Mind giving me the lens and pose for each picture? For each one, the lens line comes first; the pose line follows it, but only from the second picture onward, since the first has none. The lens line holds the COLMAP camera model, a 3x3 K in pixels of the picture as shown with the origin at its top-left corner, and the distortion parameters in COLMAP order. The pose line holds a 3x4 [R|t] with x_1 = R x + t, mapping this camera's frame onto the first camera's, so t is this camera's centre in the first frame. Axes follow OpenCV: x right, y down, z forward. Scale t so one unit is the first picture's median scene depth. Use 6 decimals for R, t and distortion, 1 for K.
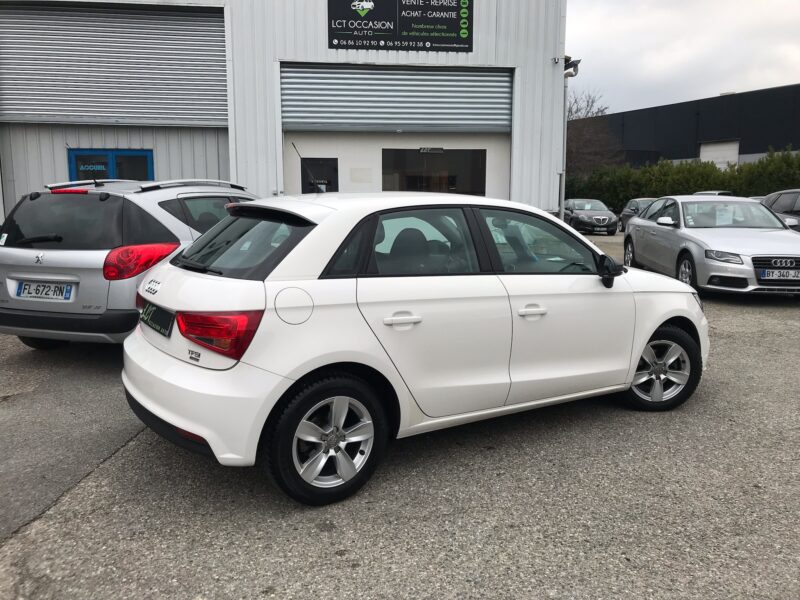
lens RADIAL K [[652.1, 0, 398.1], [0, 652.1, 293.3], [0, 0, 1]] dist [0.013721, 0.006571]
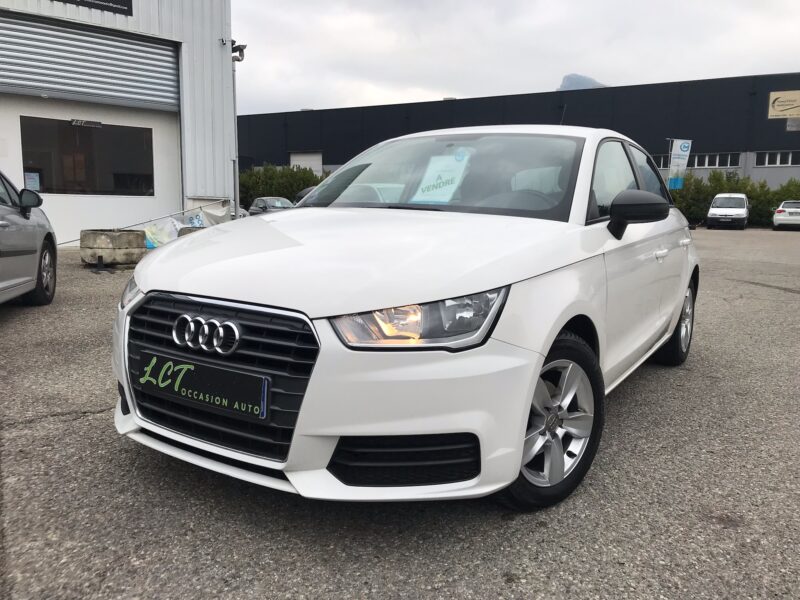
lens RADIAL K [[648.0, 0, 397.3], [0, 648.0, 296.1], [0, 0, 1]] dist [0.018138, 0.001872]
pose [[0.822081, -0.066101, 0.565521, -0.120849], [0.068305, 0.997514, 0.017302, 0.019716], [-0.565259, 0.024405, 0.824552, 0.078908]]
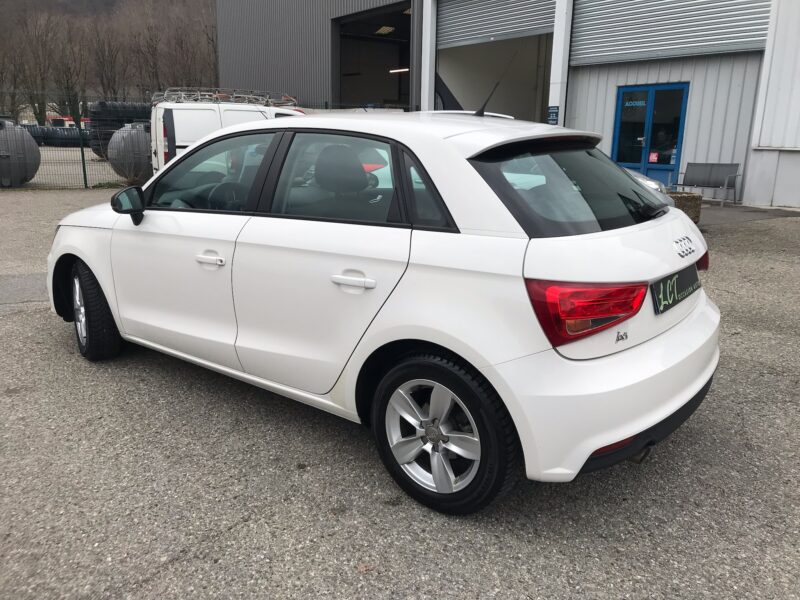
lens RADIAL K [[652.1, 0, 398.1], [0, 652.1, 293.3], [0, 0, 1]] dist [0.013721, 0.006571]
pose [[0.486520, 0.212727, -0.847376, 0.303256], [-0.137286, 0.976470, 0.166312, -0.018490], [0.862816, 0.035418, 0.504276, 0.162093]]
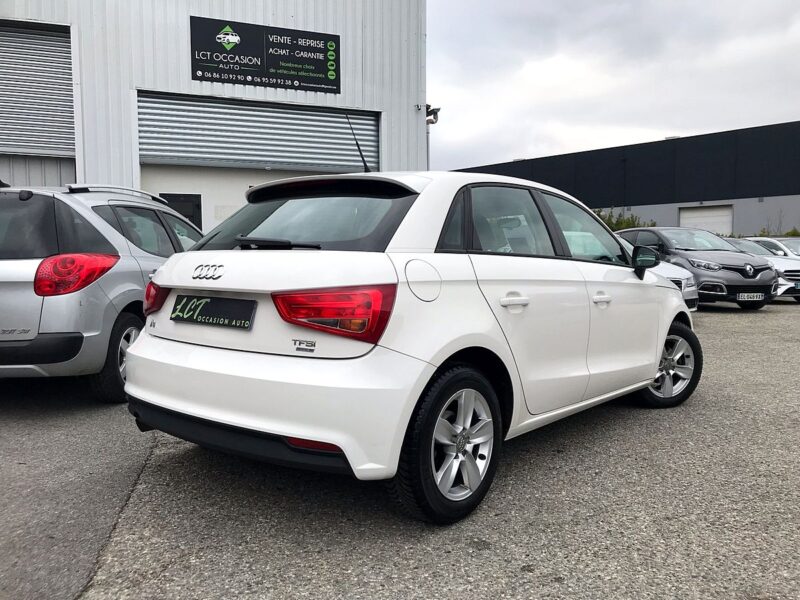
lens RADIAL K [[649.9, 0, 397.8], [0, 649.9, 296.1], [0, 0, 1]] dist [0.014708, 0.004162]
pose [[0.960935, -0.023957, 0.275736, -0.088016], [0.046535, 0.996049, -0.075633, 0.021286], [-0.272835, 0.085510, 0.958253, 0.044706]]
